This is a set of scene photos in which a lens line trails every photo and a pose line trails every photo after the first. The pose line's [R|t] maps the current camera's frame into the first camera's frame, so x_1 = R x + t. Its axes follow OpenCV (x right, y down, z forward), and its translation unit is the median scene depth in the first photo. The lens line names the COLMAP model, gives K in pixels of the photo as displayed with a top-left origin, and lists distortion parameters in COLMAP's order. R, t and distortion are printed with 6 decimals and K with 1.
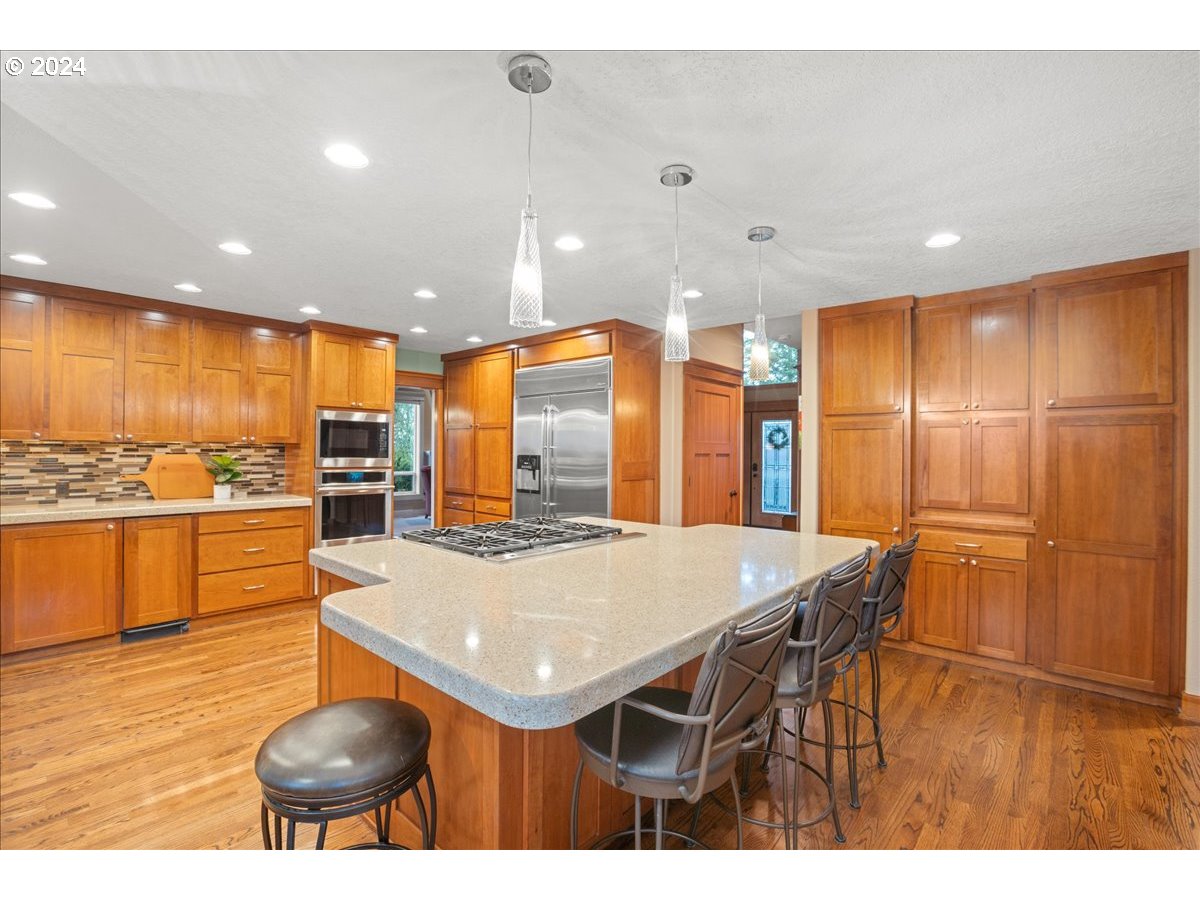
lens RADIAL K [[538.8, 0, 600.0], [0, 538.8, 450.0], [0, 0, 1]] dist [-0.051738, 0.016446]
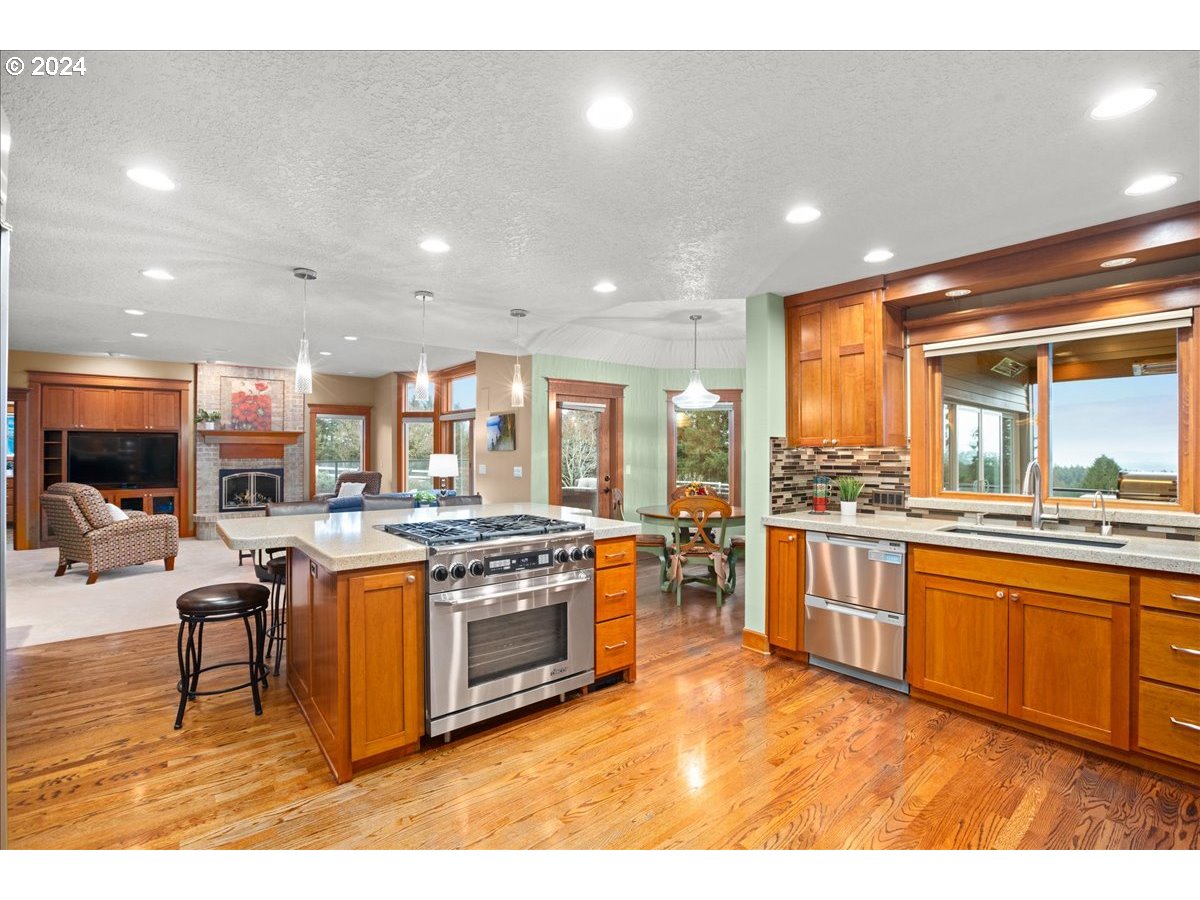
lens RADIAL K [[538.8, 0, 600.0], [0, 538.8, 450.0], [0, 0, 1]] dist [-0.051738, 0.016446]
pose [[-0.986843, -0.010855, 0.161317, -0.371315], [-0.011865, 0.999916, -0.005302, 0.000107], [-0.161246, -0.007146, -0.986888, 1.356341]]
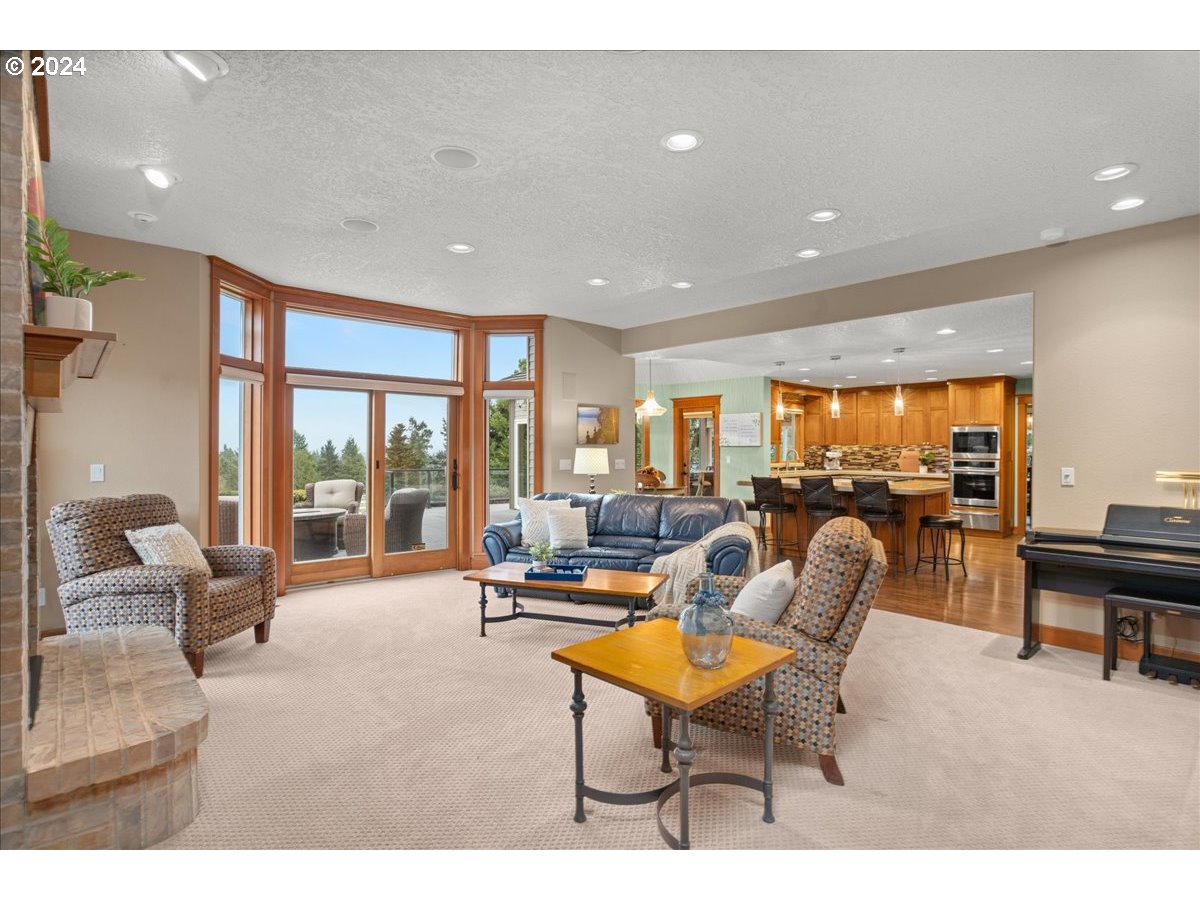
lens RADIAL K [[620.3, 0, 594.4], [0, 620.3, 449.3], [0, 0, 1]] dist [-0.054915, 0.031712]
pose [[-0.103997, -0.007078, -0.994552, 1.975174], [-0.004136, 0.999969, -0.006684, 0.025034], [0.994569, 0.003418, -0.104023, -0.034032]]
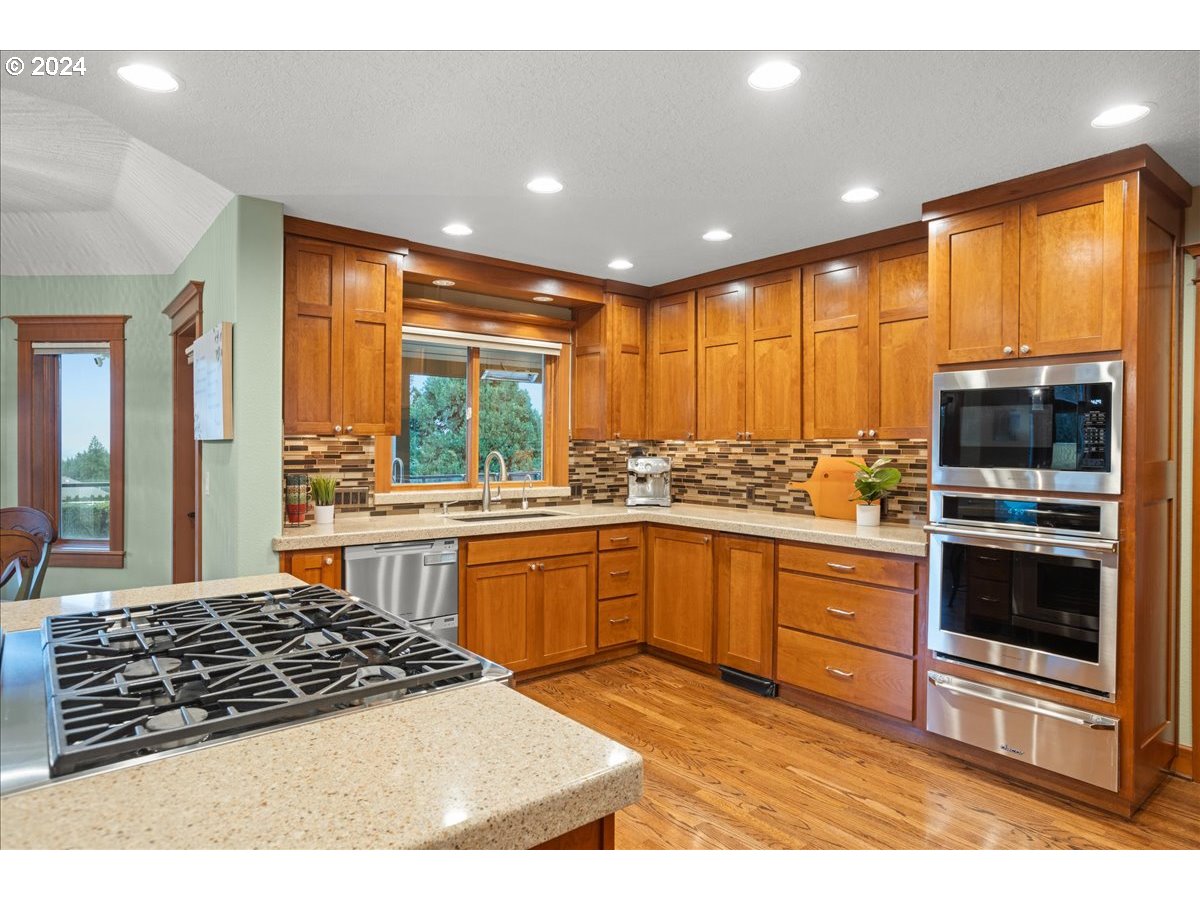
lens RADIAL K [[715.2, 0, 582.4], [0, 715.2, 448.4], [0, 0, 1]] dist [-0.024756, 0.000779]
pose [[-0.181513, -0.005202, -0.983375, 0.233493], [-0.008062, 0.999960, -0.003801, 0.003113], [0.983356, 0.007238, -0.181547, 0.892021]]
